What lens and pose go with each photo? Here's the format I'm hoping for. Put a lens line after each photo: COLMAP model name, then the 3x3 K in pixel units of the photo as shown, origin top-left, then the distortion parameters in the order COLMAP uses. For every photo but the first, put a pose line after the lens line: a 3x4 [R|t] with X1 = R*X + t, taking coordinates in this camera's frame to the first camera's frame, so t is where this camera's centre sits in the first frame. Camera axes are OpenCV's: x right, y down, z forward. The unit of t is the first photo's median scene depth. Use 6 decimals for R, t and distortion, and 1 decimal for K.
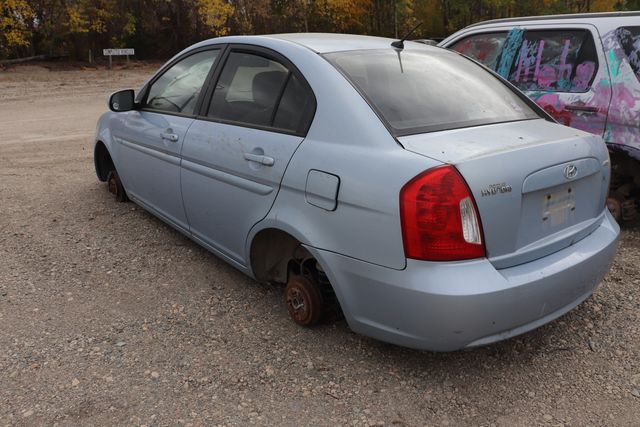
lens RADIAL K [[539.2, 0, 320.0], [0, 539.2, 213.5], [0, 0, 1]] dist [-0.201799, 0.239269]
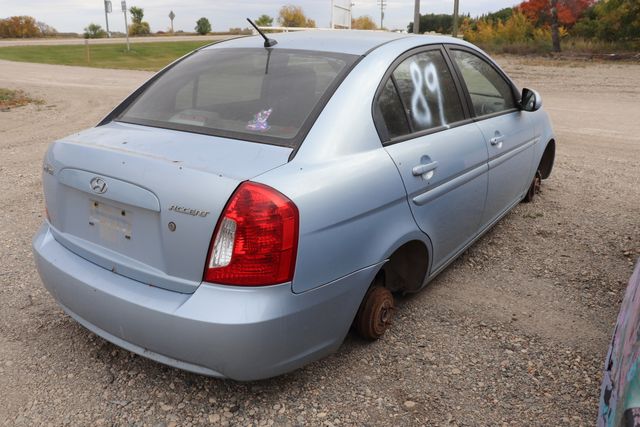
lens RADIAL K [[539.2, 0, 320.0], [0, 539.2, 213.5], [0, 0, 1]] dist [-0.201799, 0.239269]
pose [[0.293290, 0.307404, -0.905253, 0.871133], [-0.292764, 0.930282, 0.221052, -0.212326], [0.910094, 0.200193, 0.362840, 0.623522]]
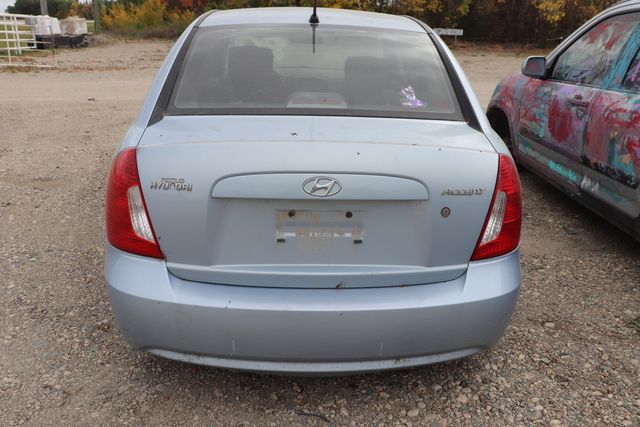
lens RADIAL K [[539.2, 0, 320.0], [0, 539.2, 213.5], [0, 0, 1]] dist [-0.201799, 0.239269]
pose [[0.813290, 0.212176, -0.541794, 0.542093], [-0.195550, 0.976653, 0.088933, -0.066786], [0.548014, 0.033620, 0.835793, 0.223750]]
